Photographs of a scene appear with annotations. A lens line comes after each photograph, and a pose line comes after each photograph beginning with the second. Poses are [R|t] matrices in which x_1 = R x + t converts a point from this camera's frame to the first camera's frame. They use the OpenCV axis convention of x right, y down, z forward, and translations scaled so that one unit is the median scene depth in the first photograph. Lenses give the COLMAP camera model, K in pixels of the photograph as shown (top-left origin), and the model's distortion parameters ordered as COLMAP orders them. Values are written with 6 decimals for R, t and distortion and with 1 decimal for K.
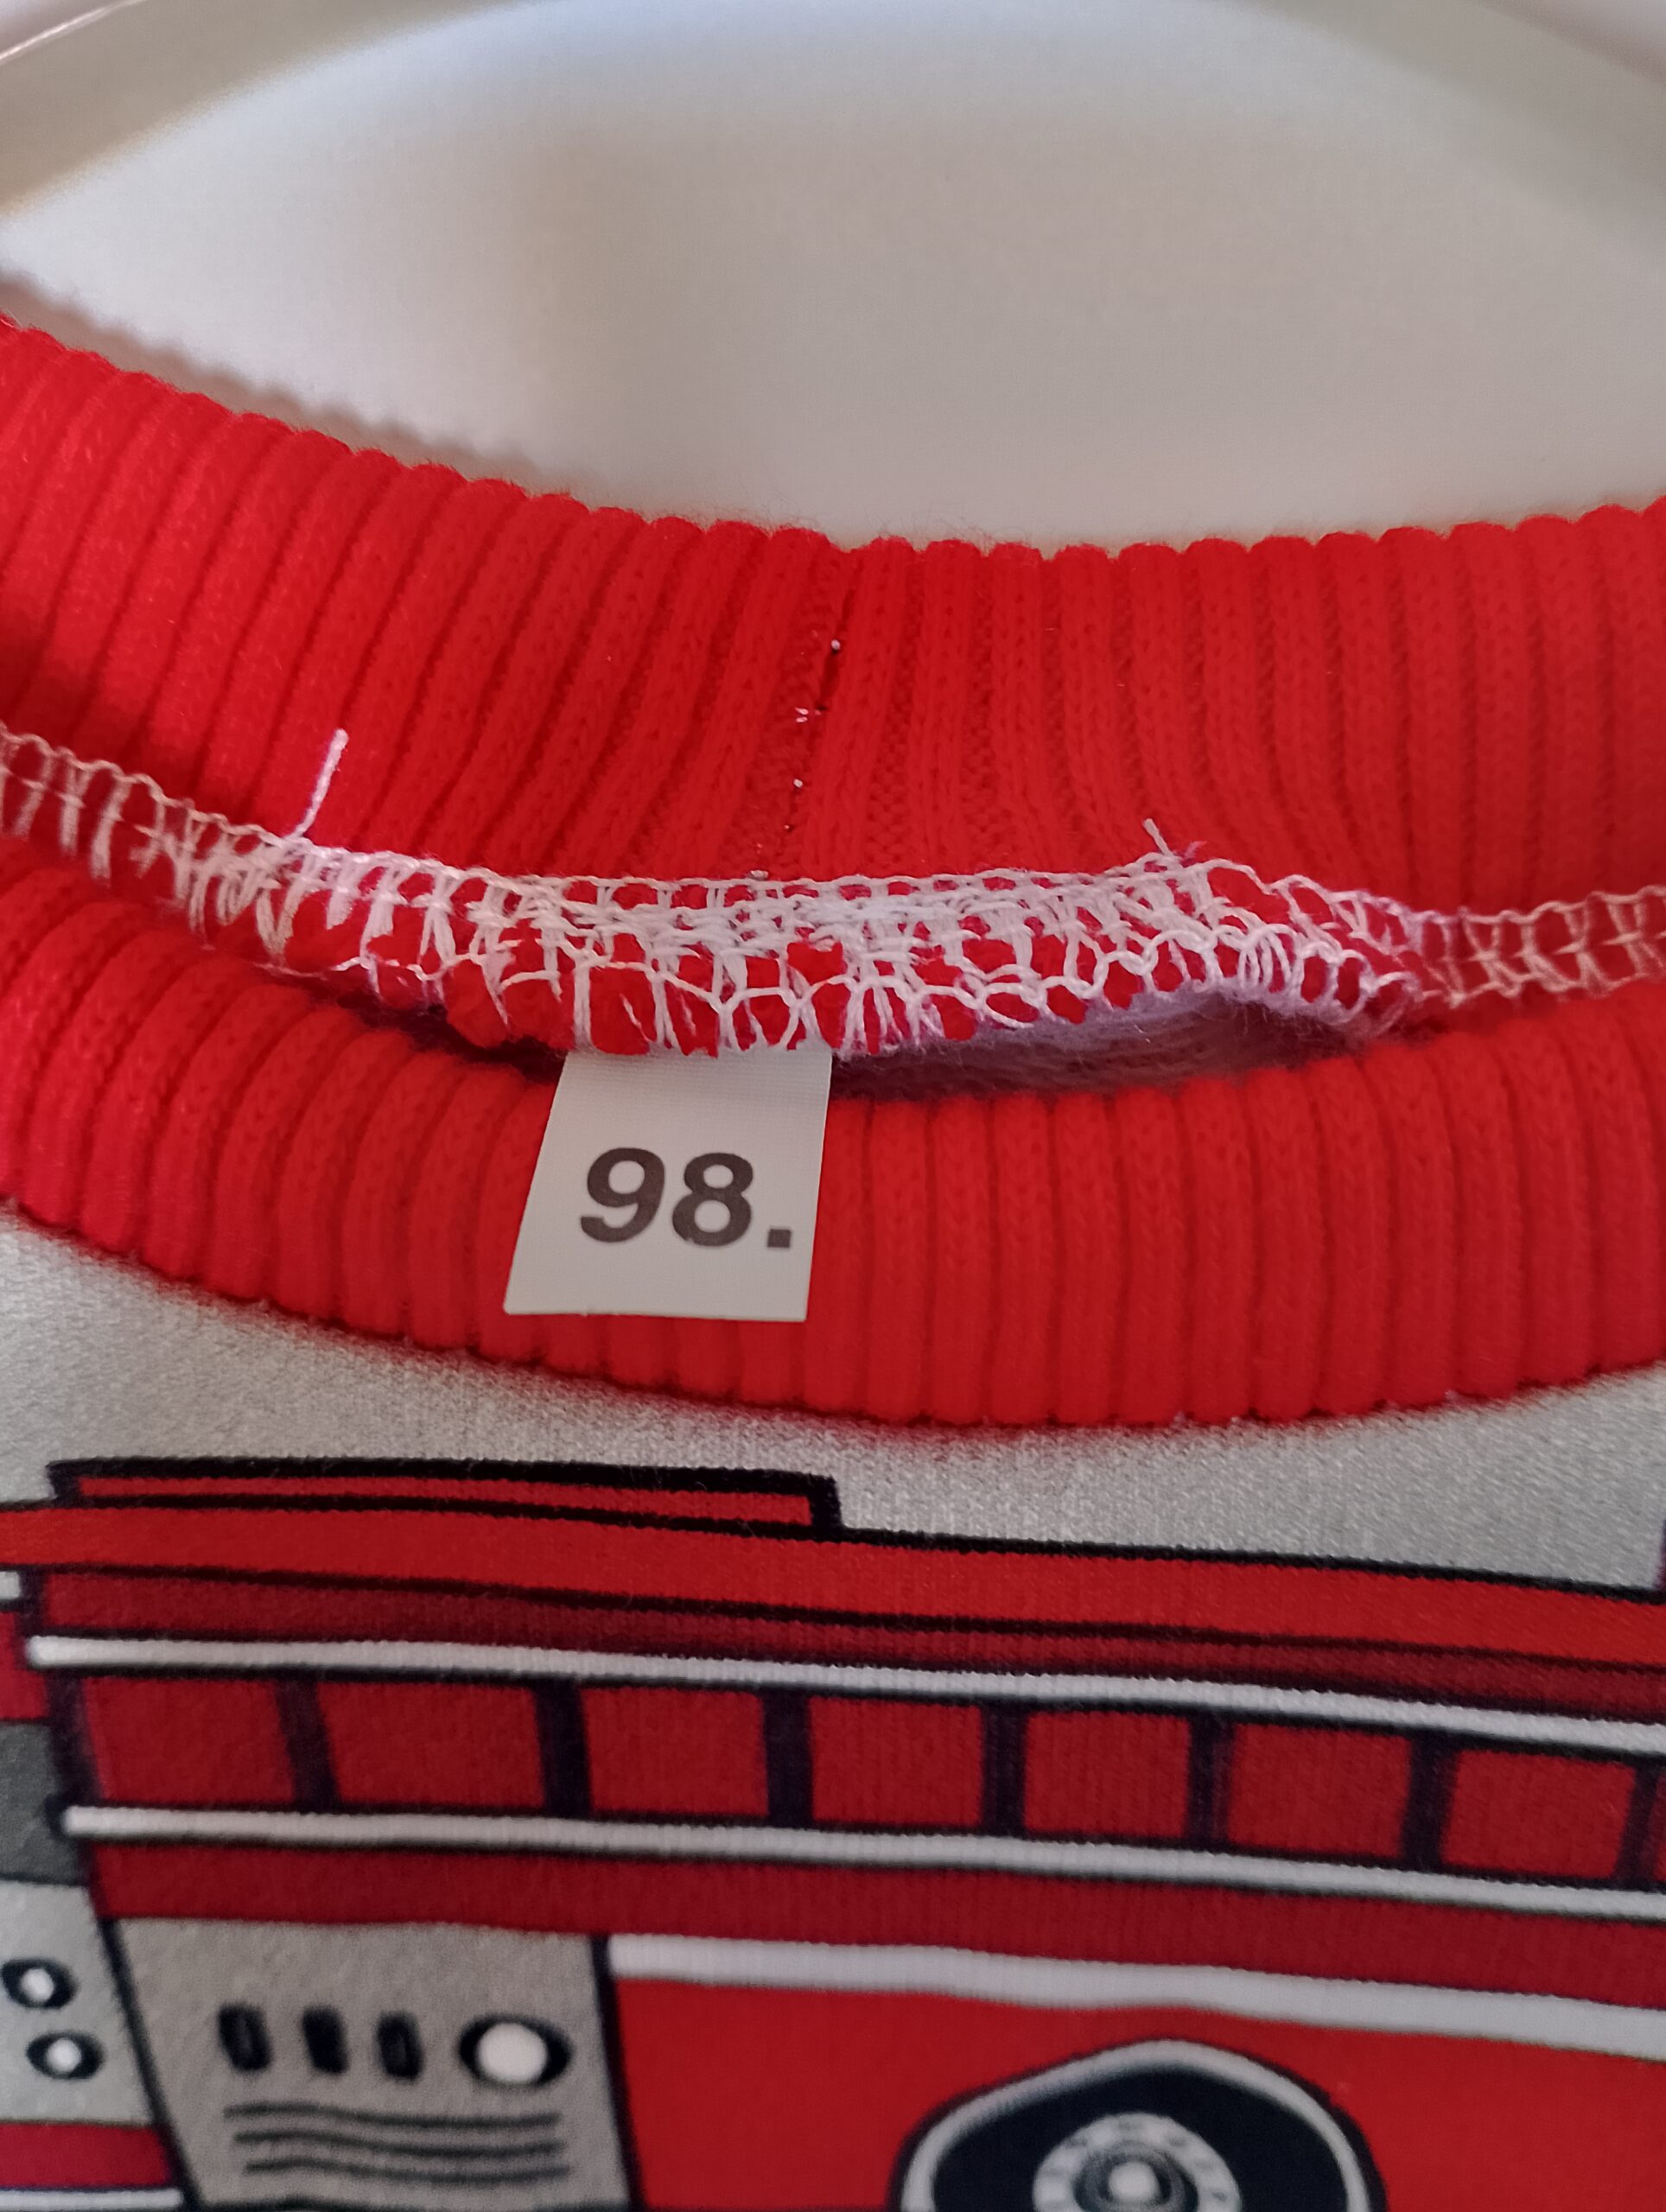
lens RADIAL K [[1770.4, 0, 849.2], [0, 1770.4, 1111.1], [0, 0, 1]] dist [0.036869, -0.145540]
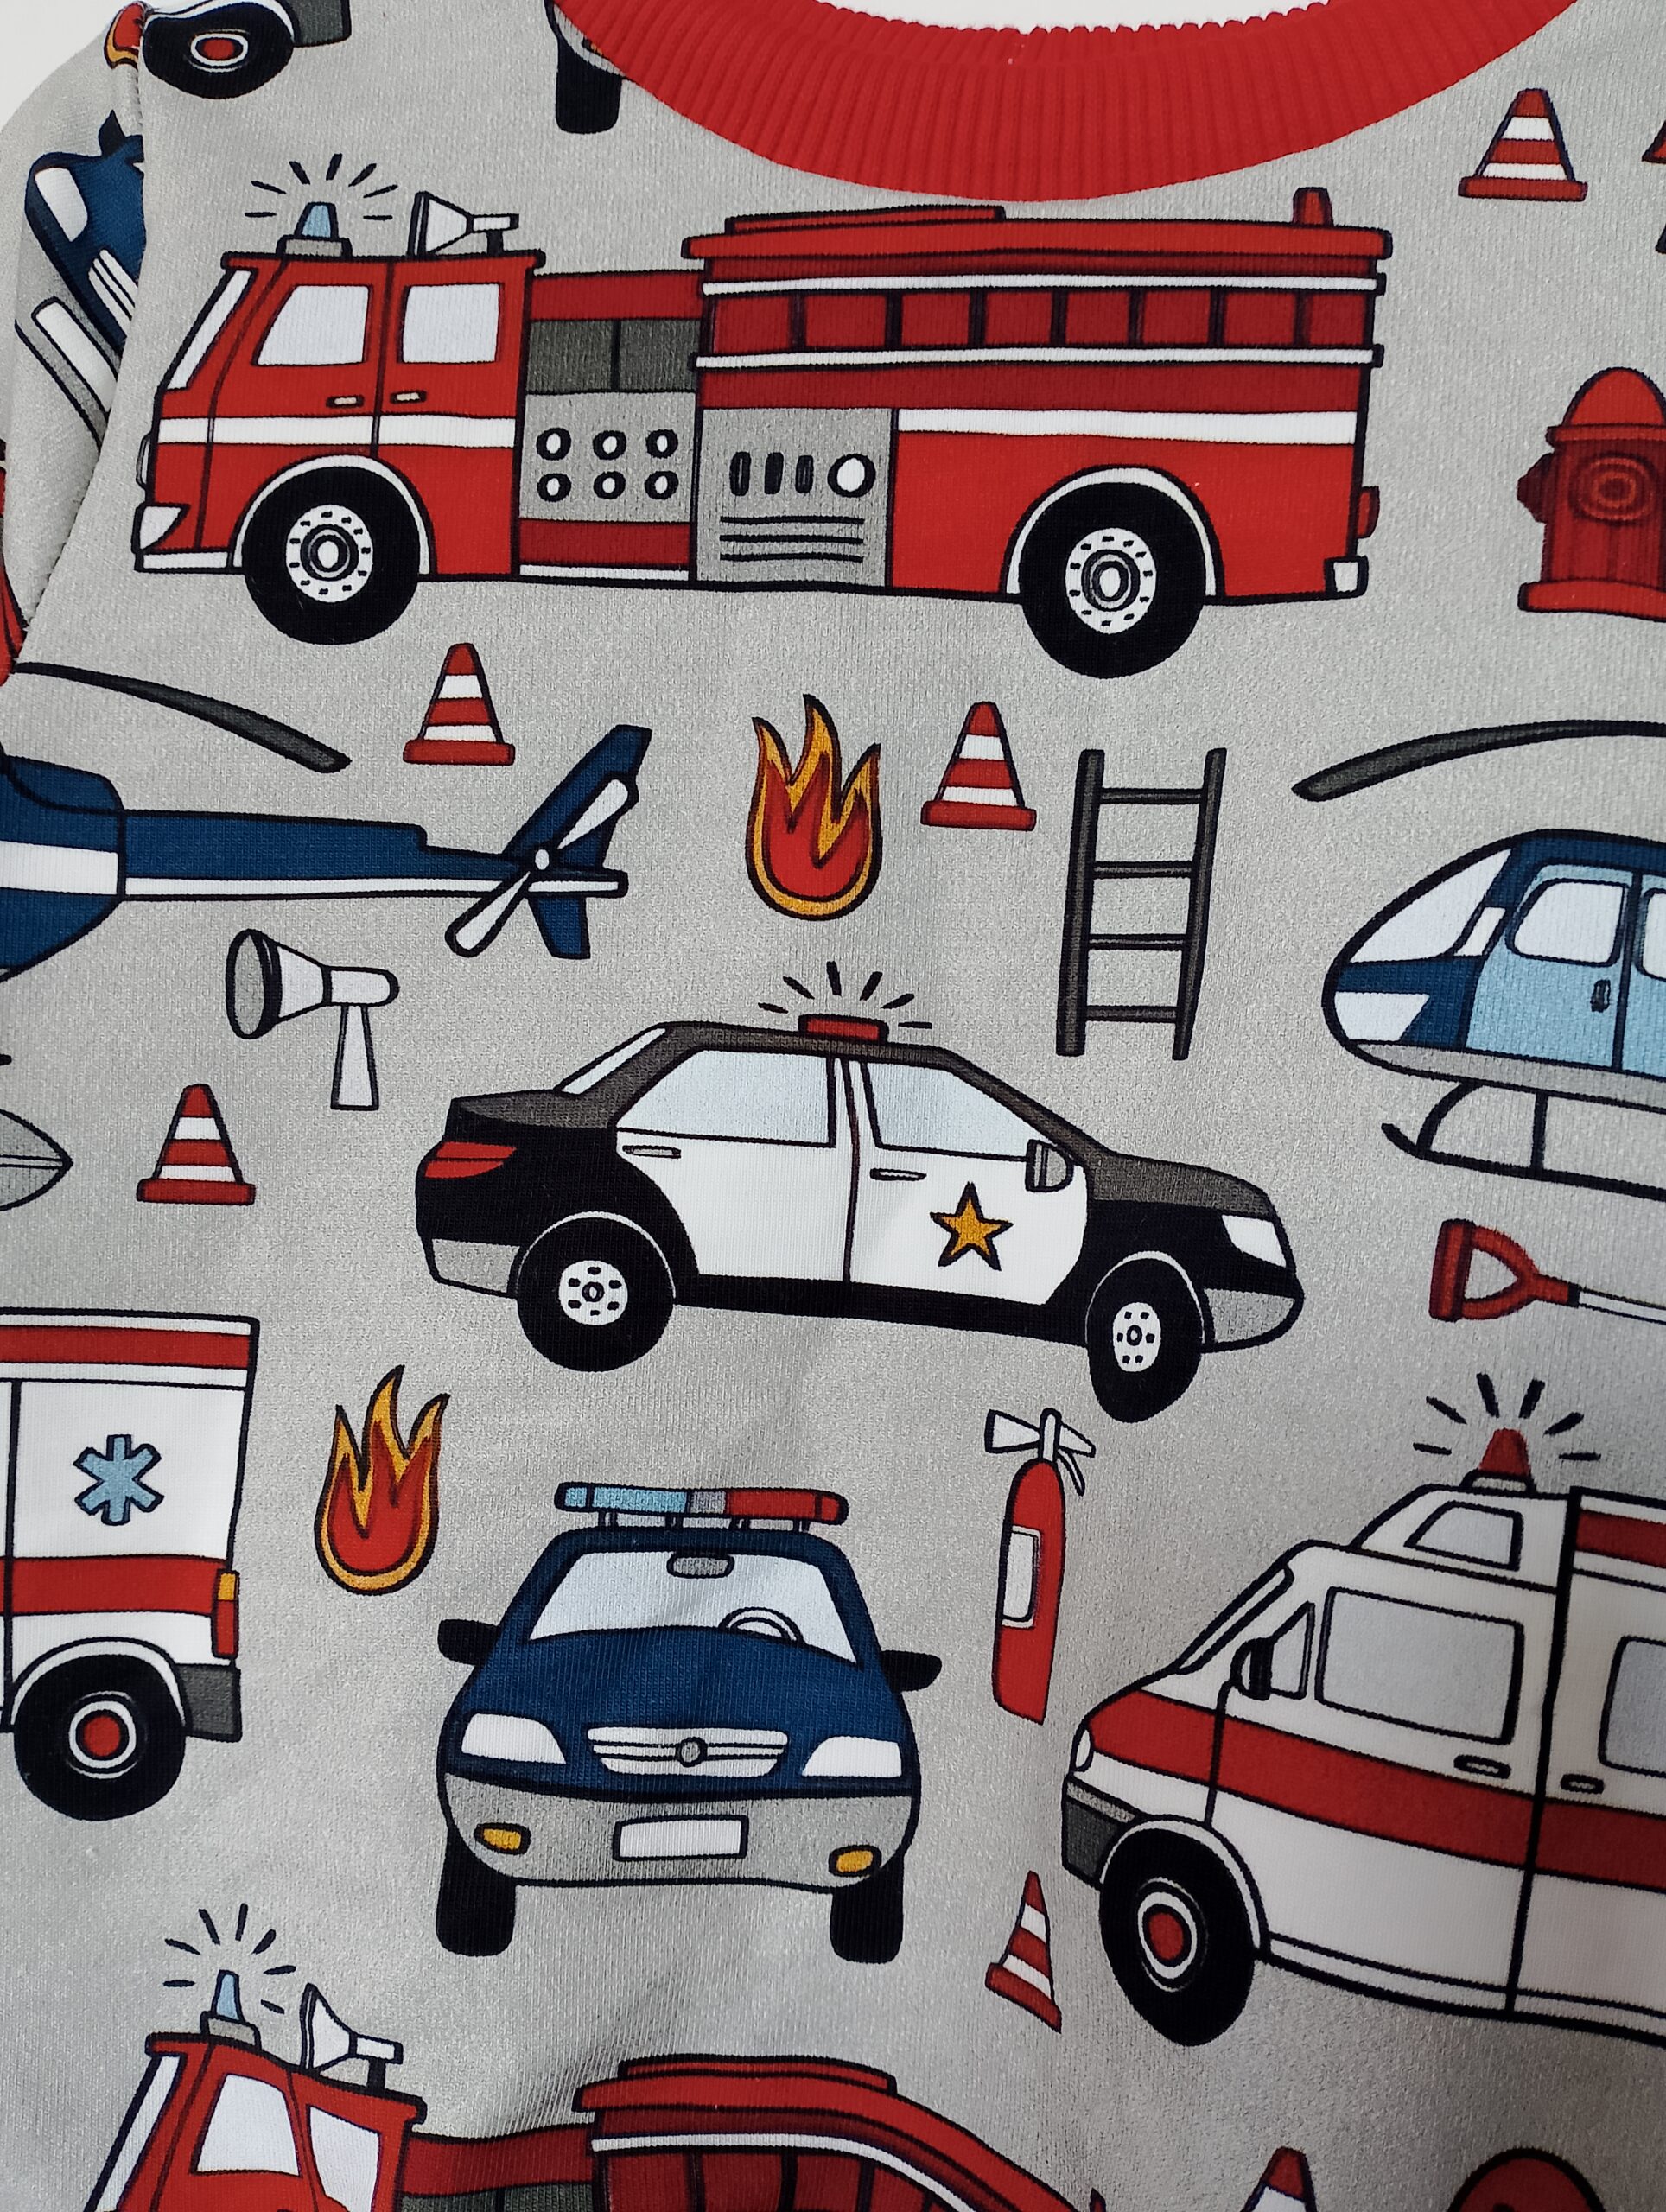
lens RADIAL K [[1780.4, 0, 858.5], [0, 1780.4, 1121.6], [0, 0, 1]] dist [0.033914, -0.155615]
pose [[0.992906, 0.062446, -0.101186, 0.125955], [-0.100523, 0.895369, -0.433832, 2.469614], [0.063508, 0.440926, 0.895294, -0.825866]]
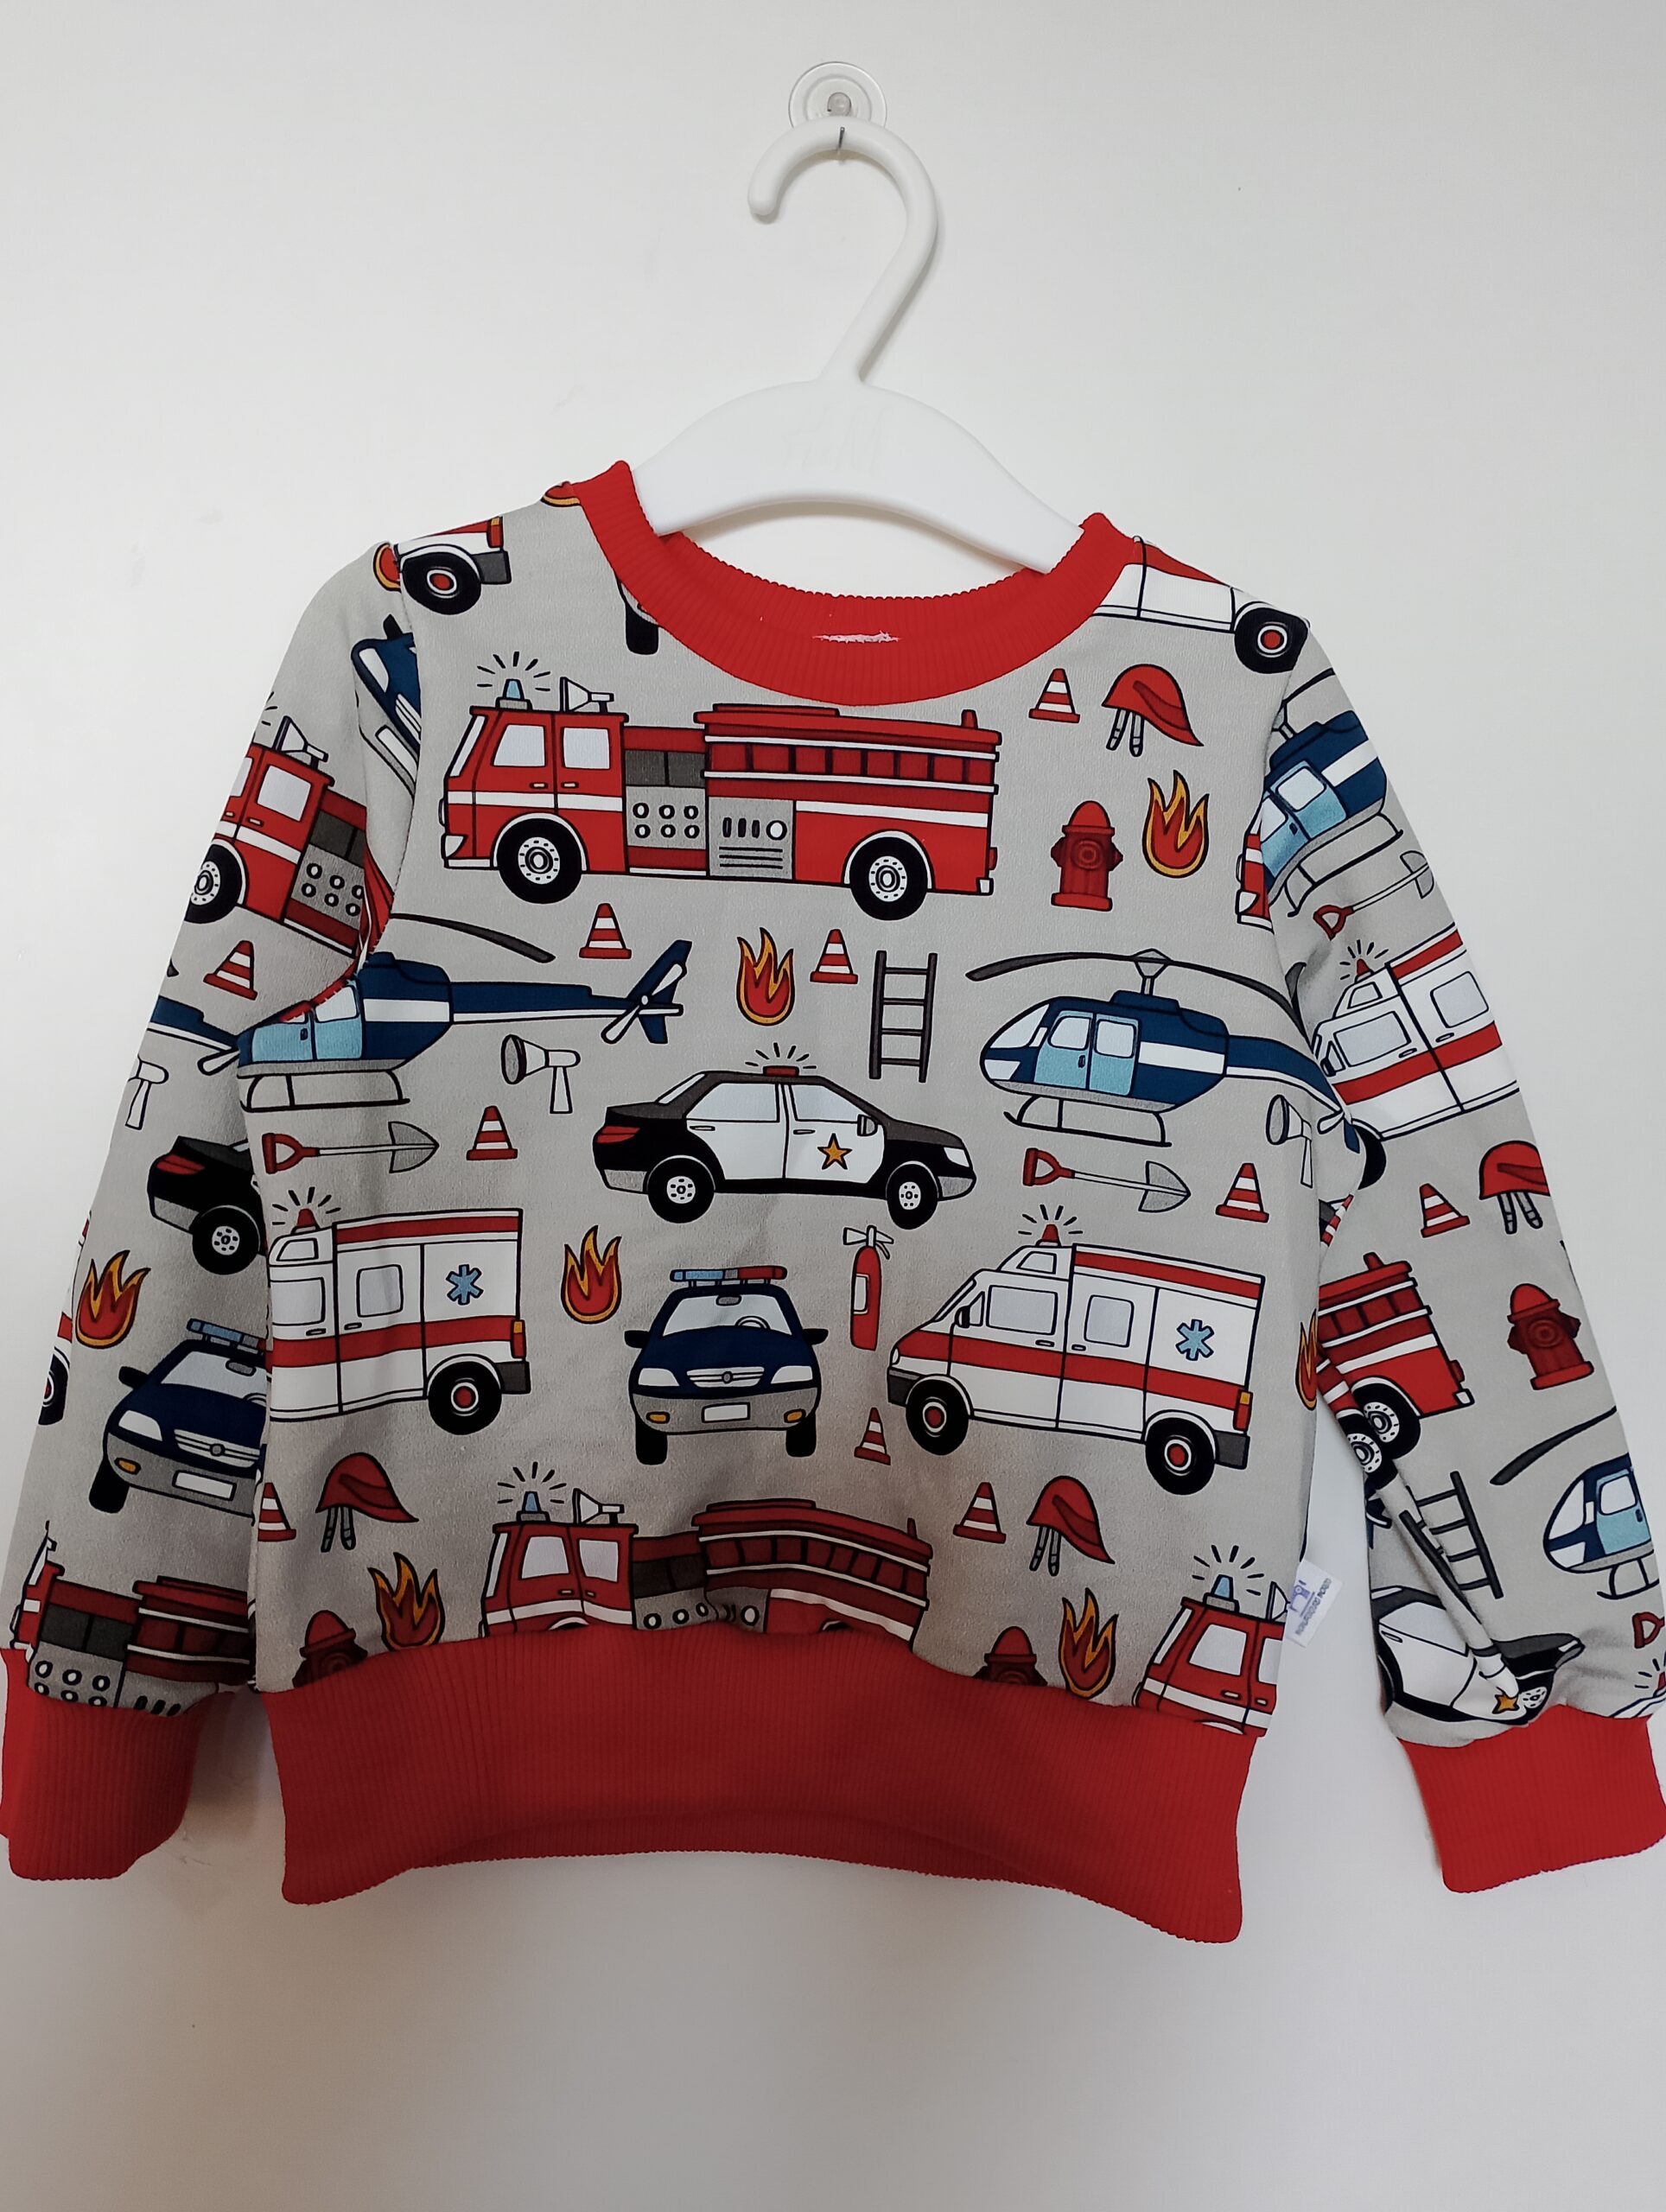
lens RADIAL K [[1770.4, 0, 849.2], [0, 1770.4, 1111.1], [0, 0, 1]] dist [0.036869, -0.145540]
pose [[0.984473, 0.023402, 0.173968, -0.945828], [0.036951, 0.941237, -0.335719, 3.357005], [-0.171601, 0.336934, 0.925758, -4.033993]]
